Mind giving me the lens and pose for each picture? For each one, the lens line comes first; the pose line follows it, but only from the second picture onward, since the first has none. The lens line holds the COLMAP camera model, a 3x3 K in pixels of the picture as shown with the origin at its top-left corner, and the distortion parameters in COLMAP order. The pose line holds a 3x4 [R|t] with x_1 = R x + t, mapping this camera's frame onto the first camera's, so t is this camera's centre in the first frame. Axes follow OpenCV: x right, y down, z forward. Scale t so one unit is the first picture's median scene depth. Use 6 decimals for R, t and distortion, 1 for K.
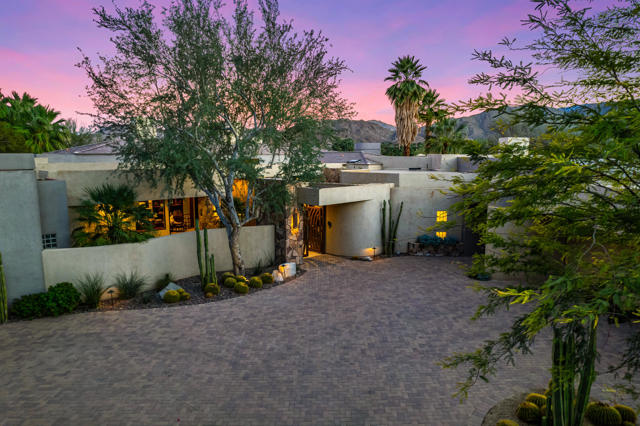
lens RADIAL K [[415.2, 0, 321.5], [0, 415.2, 211.4], [0, 0, 1]] dist [-0.034814, 0.022707]
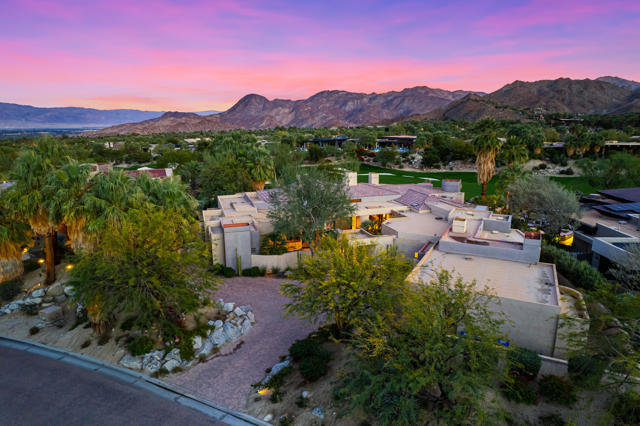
lens RADIAL K [[415.2, 0, 317.6], [0, 415.2, 216.6], [0, 0, 1]] dist [-0.034814, 0.022707]
pose [[0.893919, 0.098396, -0.437295, 1.060615], [-0.057662, 0.992746, 0.105505, -0.526626], [0.444504, -0.069098, 0.893108, -1.484882]]
